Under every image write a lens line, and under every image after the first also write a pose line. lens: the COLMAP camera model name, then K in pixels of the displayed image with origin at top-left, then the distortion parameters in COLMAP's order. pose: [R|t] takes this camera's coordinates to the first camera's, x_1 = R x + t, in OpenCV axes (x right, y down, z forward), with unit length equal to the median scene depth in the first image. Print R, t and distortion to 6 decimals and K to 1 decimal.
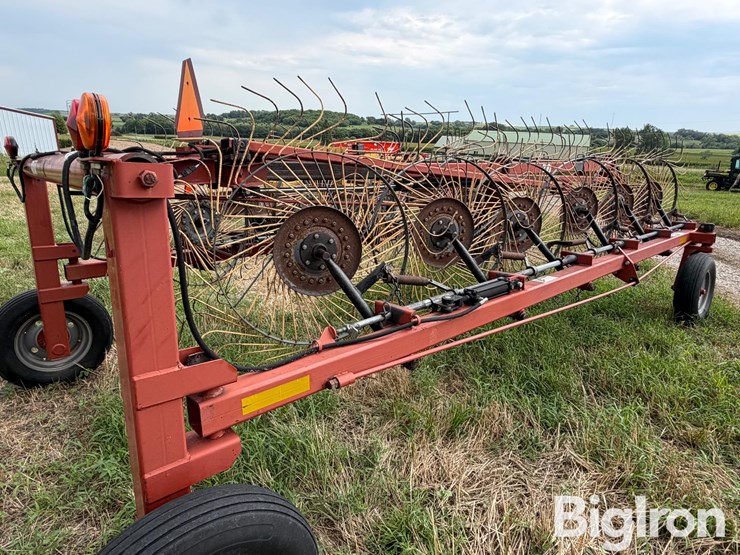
lens RADIAL K [[499.3, 0, 370.0], [0, 499.3, 277.5], [0, 0, 1]] dist [0.000535, -0.001213]
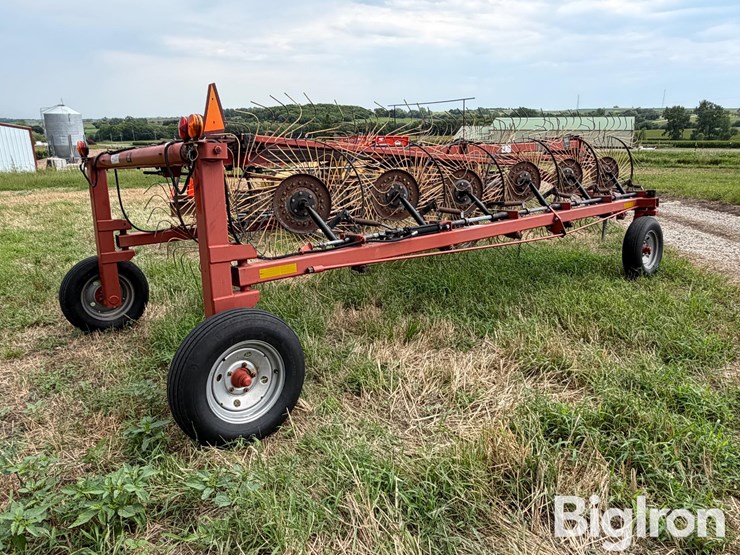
lens RADIAL K [[628.0, 0, 379.3], [0, 628.0, 280.7], [0, 0, 1]] dist [0.003910, -0.007101]
pose [[0.998763, -0.043555, -0.023989, 0.110752], [0.042497, 0.998172, -0.042974, 0.182212], [0.025817, 0.041902, 0.998788, -0.599797]]
